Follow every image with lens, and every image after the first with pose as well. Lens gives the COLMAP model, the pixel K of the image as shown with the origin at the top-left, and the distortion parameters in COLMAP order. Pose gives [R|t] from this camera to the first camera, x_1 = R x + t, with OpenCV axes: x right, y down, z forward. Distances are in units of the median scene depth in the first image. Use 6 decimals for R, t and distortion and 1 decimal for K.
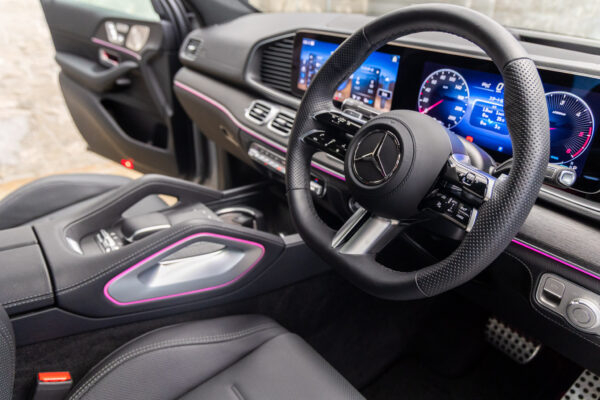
lens RADIAL K [[457.1, 0, 300.0], [0, 457.1, 200.0], [0, 0, 1]] dist [0.007811, 0.003325]
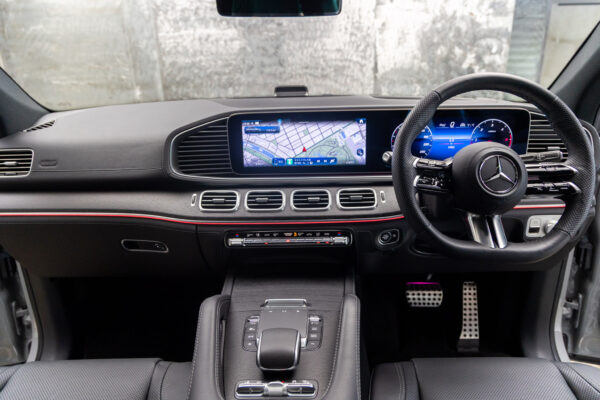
lens RADIAL K [[410.7, 0, 300.0], [0, 410.7, 200.0], [0, 0, 1]] dist [0.004041, 0.001112]
pose [[0.595282, -0.267516, 0.757677, -0.866767], [0.379578, 0.924728, 0.028275, -0.209691], [-0.708209, 0.270766, 0.652017, 0.446434]]
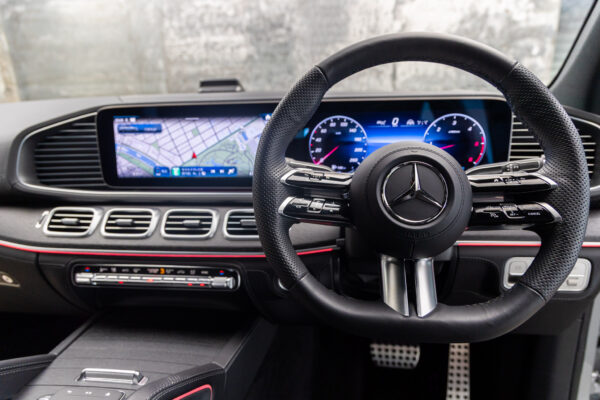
lens RADIAL K [[411.8, 0, 304.0], [0, 411.8, 201.0], [0, 0, 1]] dist [0.019200, 0.003336]
pose [[0.686476, -0.221330, 0.692650, -0.381165], [0.354536, 0.933535, -0.053073, -0.080097], [-0.634866, 0.282003, 0.719319, 0.410532]]
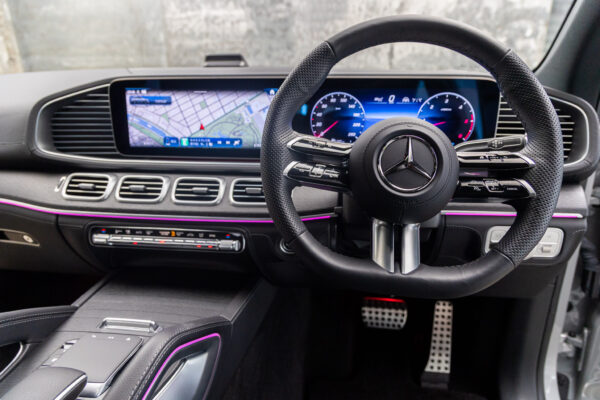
lens RADIAL K [[403.4, 0, 303.5], [0, 403.4, 199.3], [0, 0, 1]] dist [0.006609, 0.001031]
pose [[0.683024, -0.247296, 0.687257, -0.424791], [0.337003, 0.941496, 0.003852, -0.071798], [-0.648003, 0.228976, 0.726404, 0.387631]]
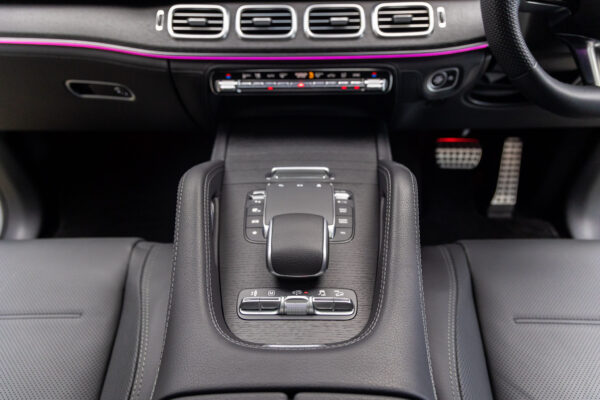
lens RADIAL K [[418.3, 0, 300.0], [0, 418.3, 200.0], [0, 0, 1]] dist [0.031172, -0.000155]
pose [[0.588012, -0.515733, 0.623106, -0.680433], [0.372484, 0.856468, 0.357377, -0.185923], [-0.717982, 0.021955, 0.695716, 0.680805]]
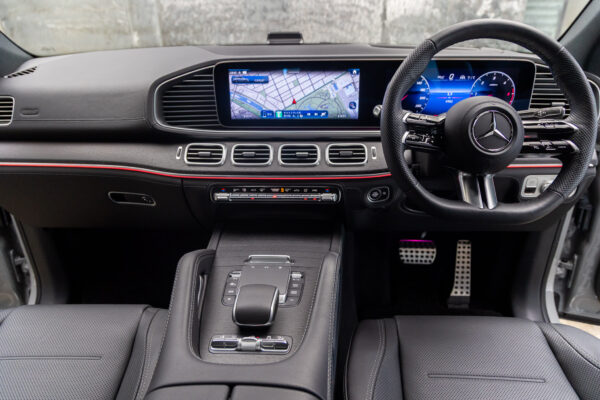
lens RADIAL K [[410.7, 0, 300.0], [0, 410.7, 200.0], [0, 0, 1]] dist [0.004041, 0.001112]
pose [[0.614764, -0.339831, 0.711744, -0.808663], [0.364215, 0.922753, 0.125992, -0.192150], [-0.699580, 0.181772, 0.691047, 0.426421]]
